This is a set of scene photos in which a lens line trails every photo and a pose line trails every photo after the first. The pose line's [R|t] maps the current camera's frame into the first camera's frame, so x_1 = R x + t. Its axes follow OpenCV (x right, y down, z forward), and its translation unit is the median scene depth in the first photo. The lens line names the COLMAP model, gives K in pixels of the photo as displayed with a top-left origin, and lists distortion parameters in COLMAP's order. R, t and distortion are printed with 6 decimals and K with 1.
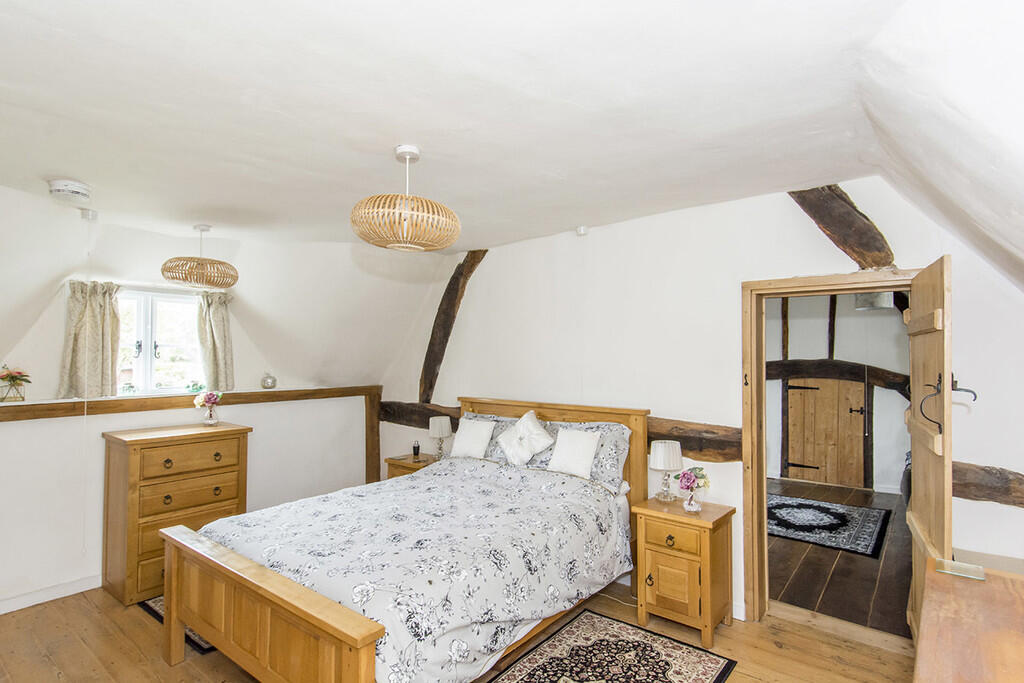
lens RADIAL K [[535.9, 0, 508.9], [0, 535.9, 344.6], [0, 0, 1]] dist [0.025219, -0.026856]
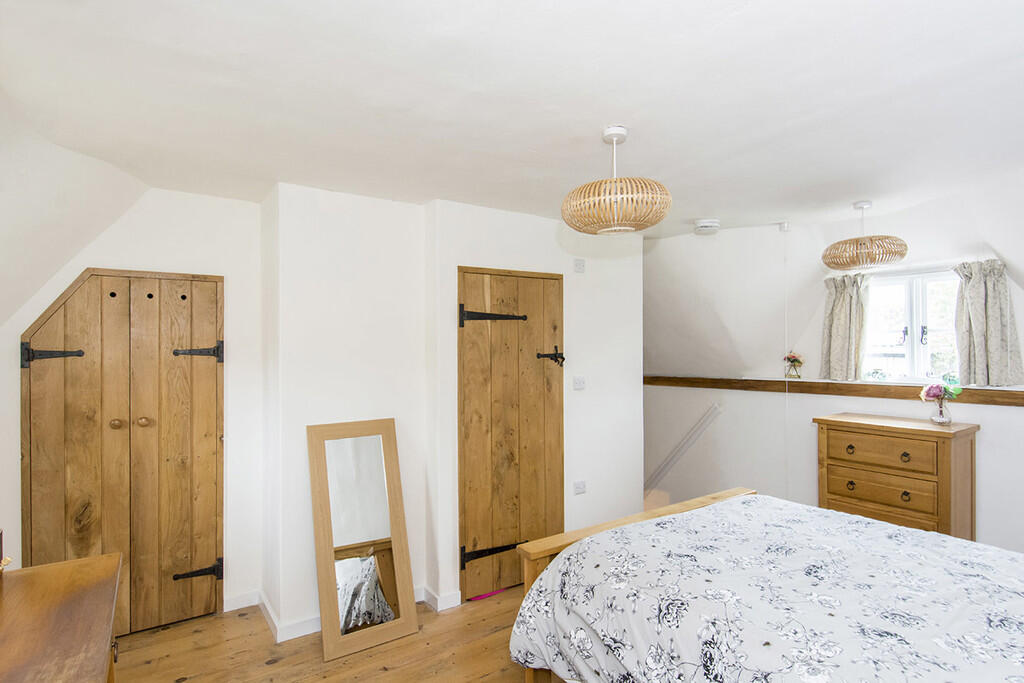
lens RADIAL K [[535.9, 0, 508.9], [0, 535.9, 344.6], [0, 0, 1]] dist [0.025219, -0.026856]
pose [[-0.298870, -0.007299, -0.954266, 0.573003], [0.022685, 0.999634, -0.014750, 0.028864], [0.954024, -0.026056, -0.298595, 0.771599]]
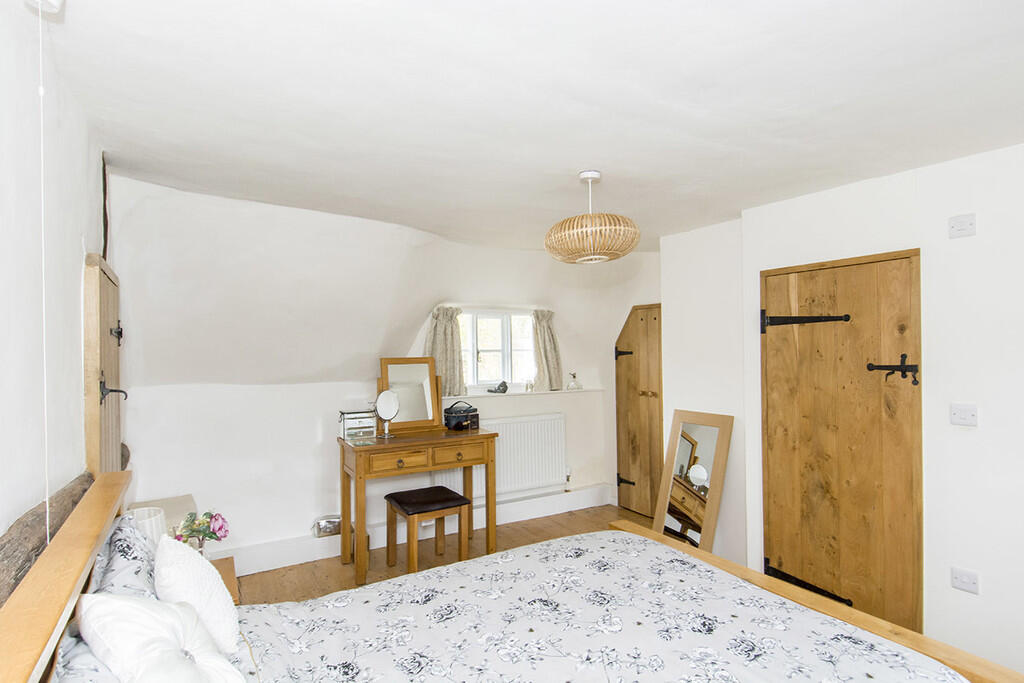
lens RADIAL K [[530.0, 0, 512.0], [0, 530.0, 341.5], [0, 0, 1]] dist [0.001428, -0.015724]
pose [[-0.935652, 0.010497, 0.352768, -0.300301], [0.003130, 0.999765, -0.021446, 0.012875], [-0.352910, -0.018962, -0.935465, 1.479034]]
